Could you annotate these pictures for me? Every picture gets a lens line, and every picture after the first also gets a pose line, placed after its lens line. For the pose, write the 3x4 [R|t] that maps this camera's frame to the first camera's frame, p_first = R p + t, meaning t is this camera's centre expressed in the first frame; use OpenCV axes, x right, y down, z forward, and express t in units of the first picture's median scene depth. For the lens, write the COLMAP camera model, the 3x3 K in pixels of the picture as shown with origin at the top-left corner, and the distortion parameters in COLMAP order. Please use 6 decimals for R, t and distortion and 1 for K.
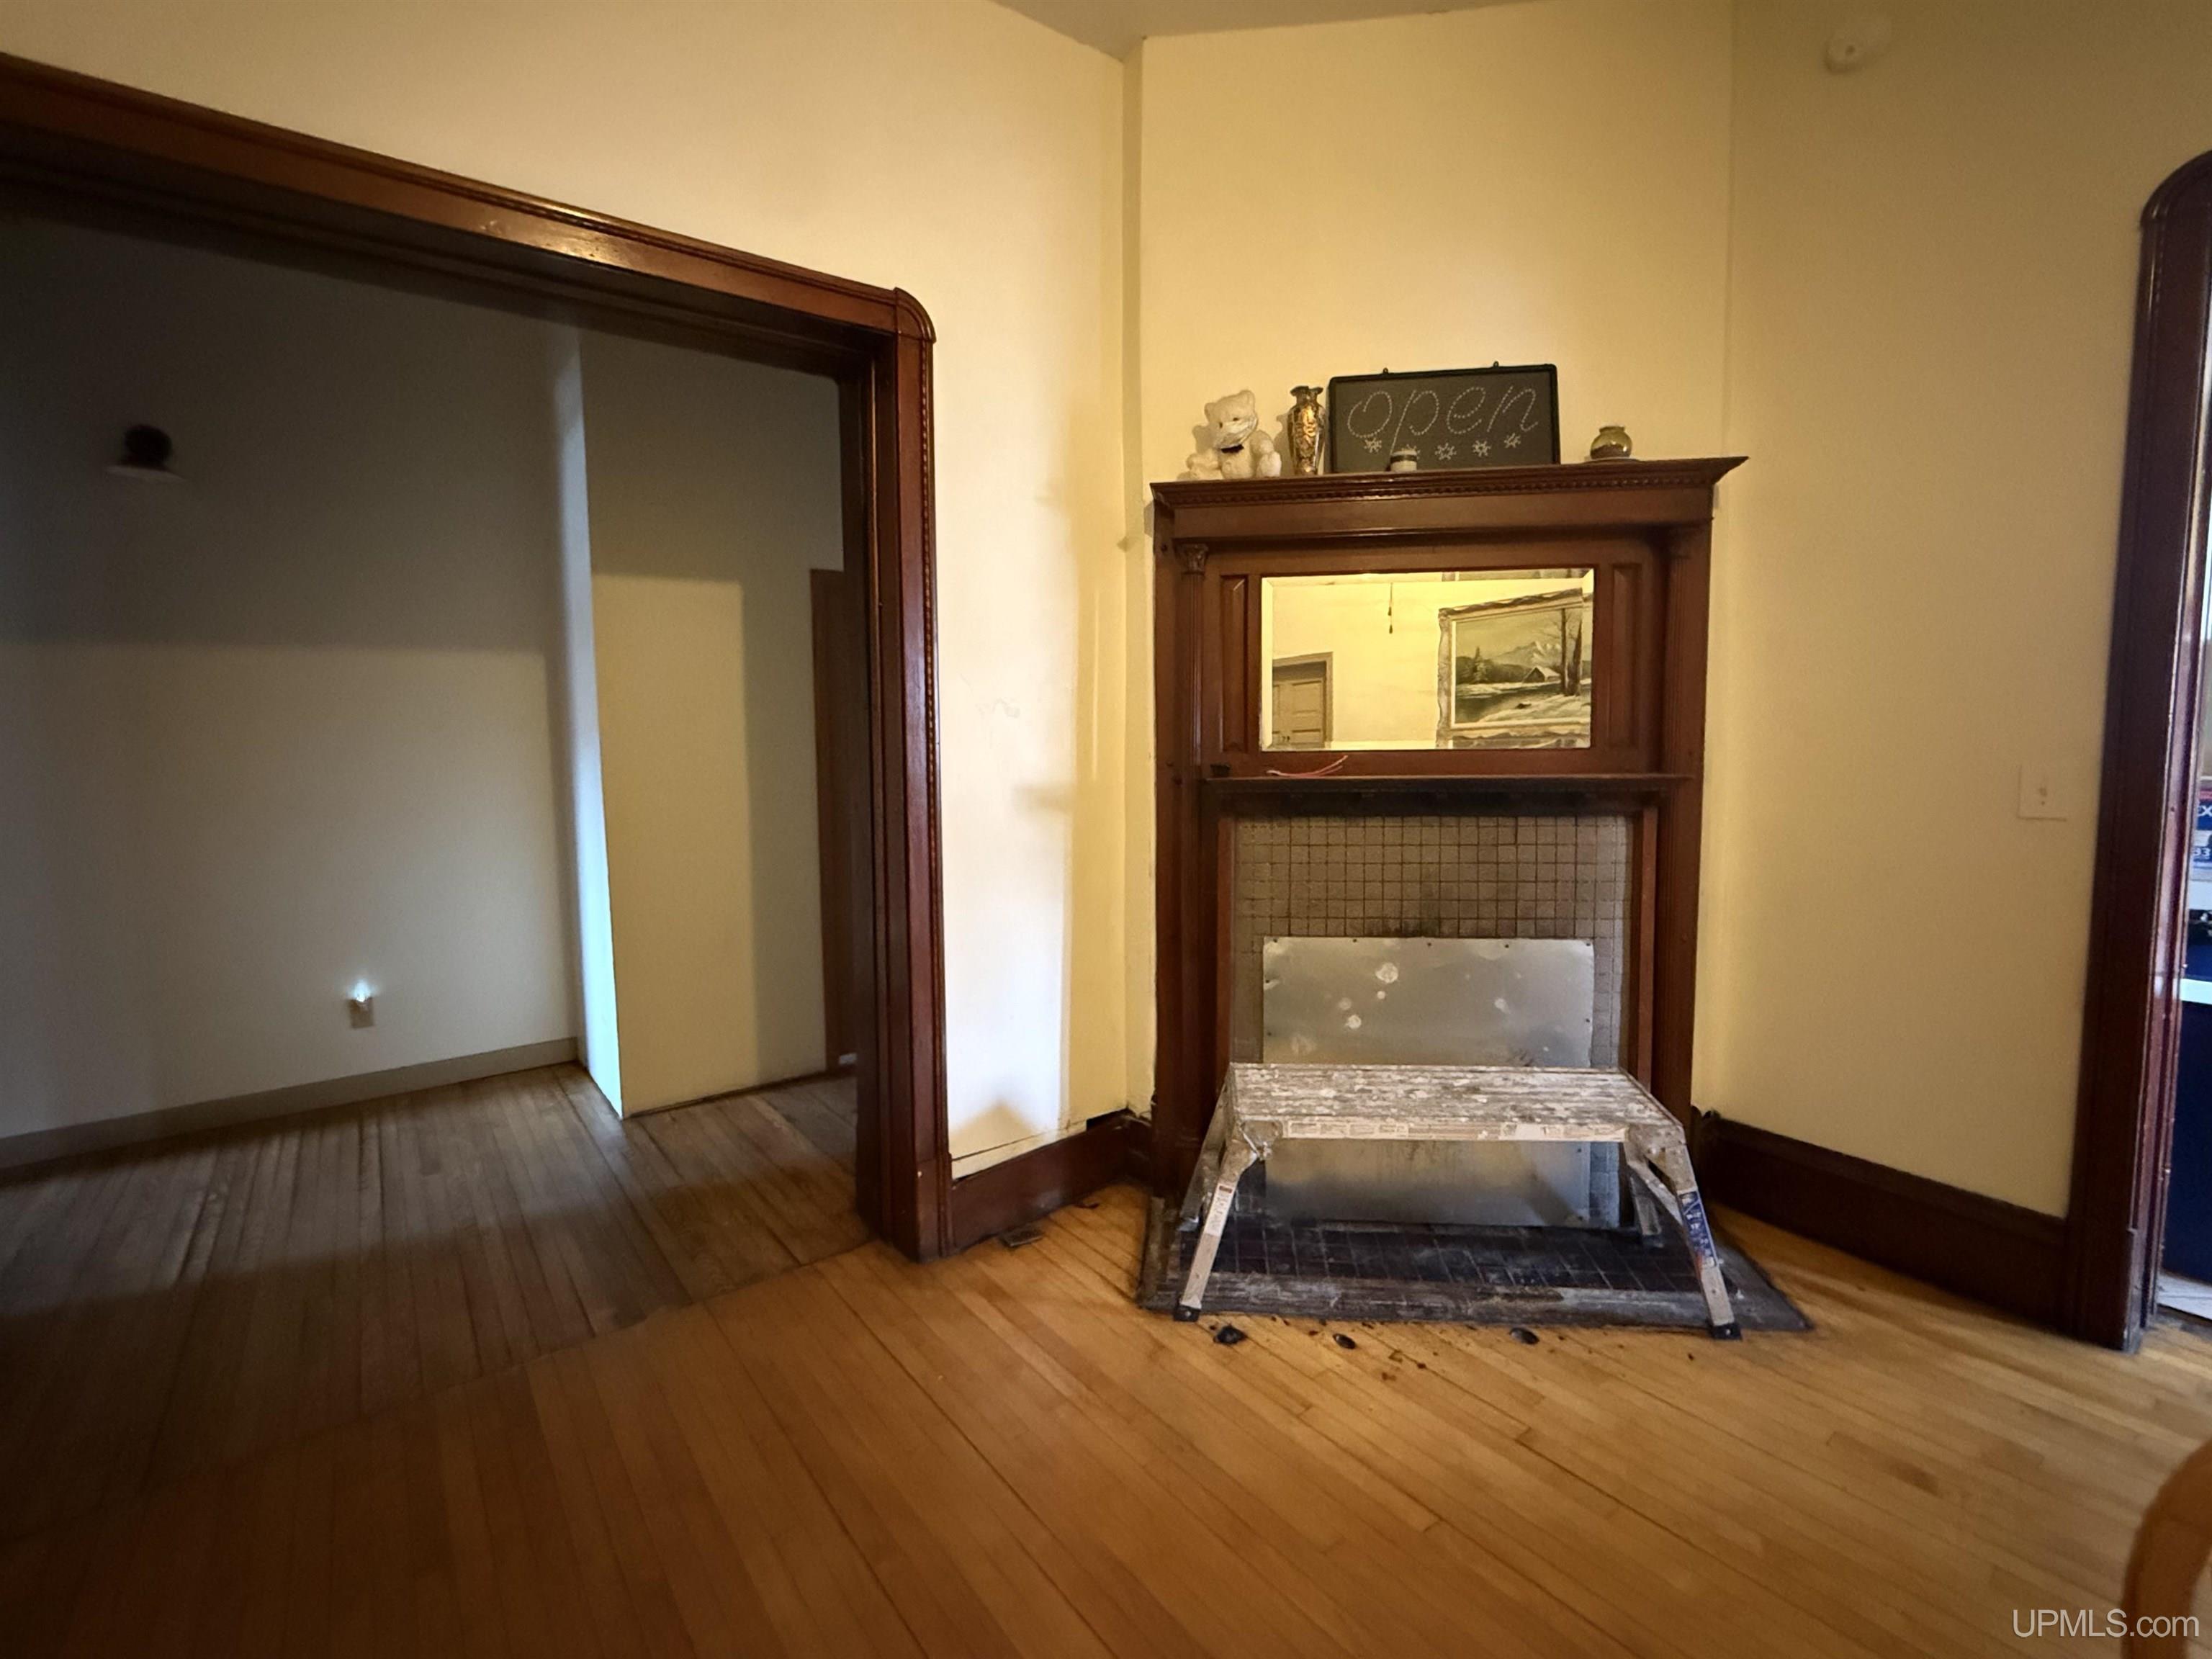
lens RADIAL K [[980.2, 0, 1106.0], [0, 980.2, 829.5], [0, 0, 1]] dist [-0.001377, -0.000096]
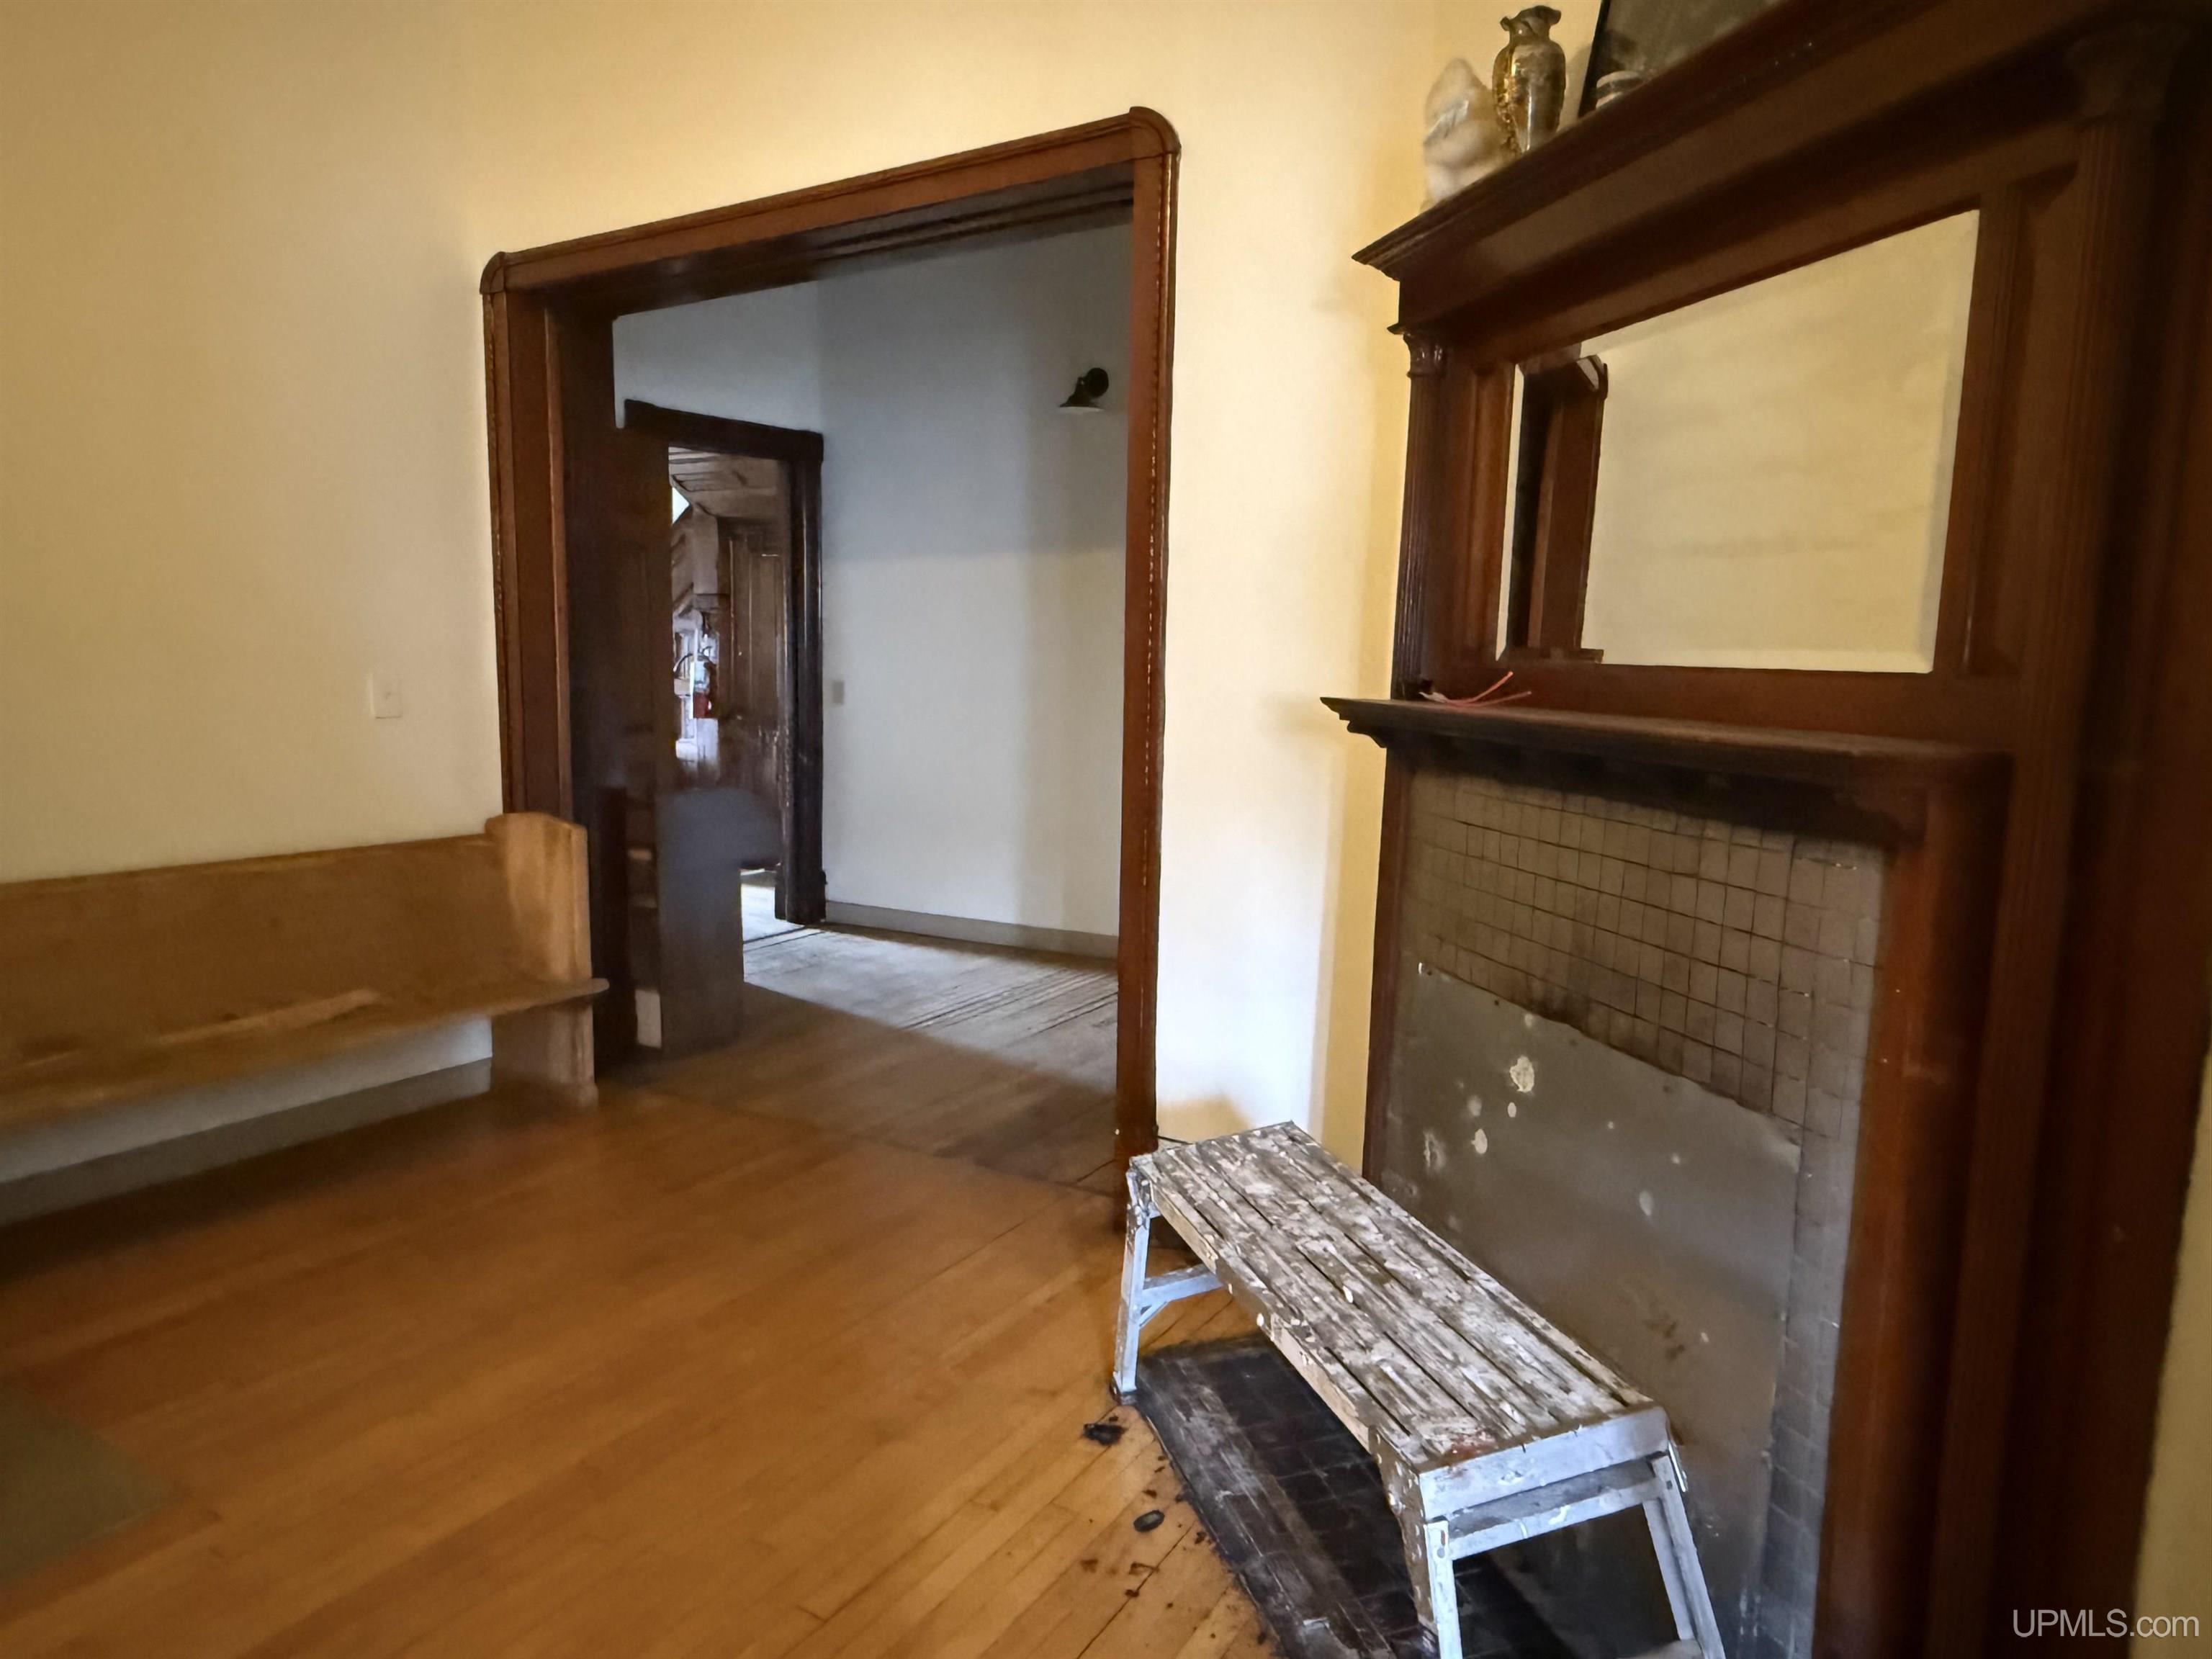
lens RADIAL K [[1423.0, 0, 1106.0], [0, 1423.0, 829.5], [0, 0, 1]] dist [0.020094, -0.000016]
pose [[0.368173, 0.135711, -0.919800, 0.933776], [-0.090962, 0.989802, 0.109629, -0.055602], [0.925297, 0.043304, 0.376763, 0.491637]]
